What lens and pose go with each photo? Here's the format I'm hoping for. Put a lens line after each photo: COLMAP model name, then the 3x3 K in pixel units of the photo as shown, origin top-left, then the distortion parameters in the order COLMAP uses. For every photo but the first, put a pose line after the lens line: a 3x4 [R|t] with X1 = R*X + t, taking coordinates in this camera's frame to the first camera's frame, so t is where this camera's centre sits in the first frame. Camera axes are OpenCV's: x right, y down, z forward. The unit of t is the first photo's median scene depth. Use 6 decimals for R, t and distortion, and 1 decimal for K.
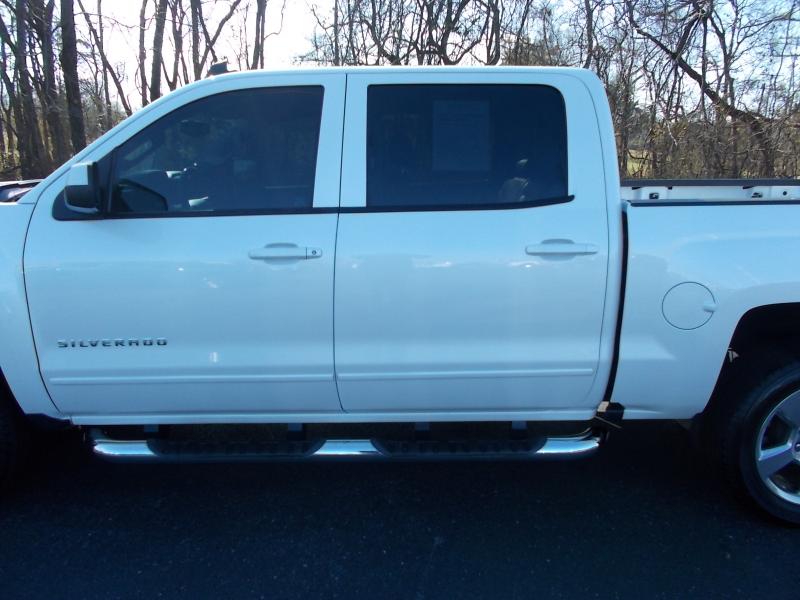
lens RADIAL K [[614.2, 0, 400.0], [0, 614.2, 300.0], [0, 0, 1]] dist [-0.006705, -0.004381]
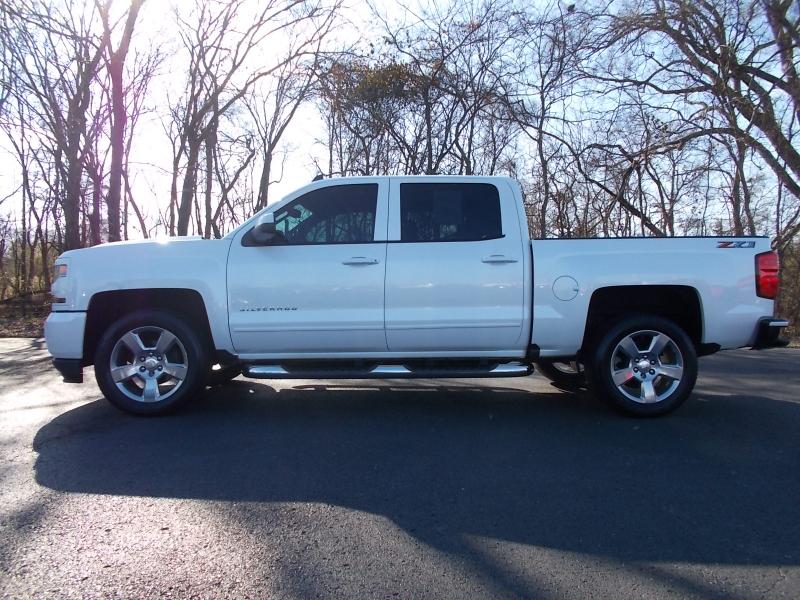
lens RADIAL K [[614.2, 0, 400.0], [0, 614.2, 300.0], [0, 0, 1]] dist [-0.006705, -0.004381]
pose [[0.999540, -0.005322, 0.029863, -0.109844], [0.011880, 0.974528, -0.223951, 0.448939], [-0.027911, 0.224203, 0.974143, -0.828988]]
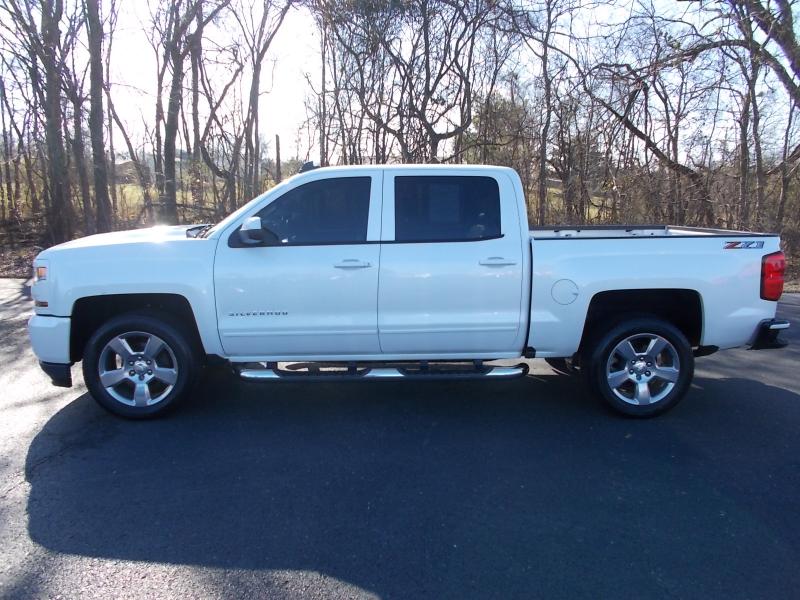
lens RADIAL K [[614.2, 0, 400.0], [0, 614.2, 300.0], [0, 0, 1]] dist [-0.006705, -0.004381]
pose [[0.999324, -0.004736, 0.036460, -0.102466], [0.007315, 0.997454, -0.070936, 0.154935], [-0.036031, 0.071154, 0.996814, -0.817554]]
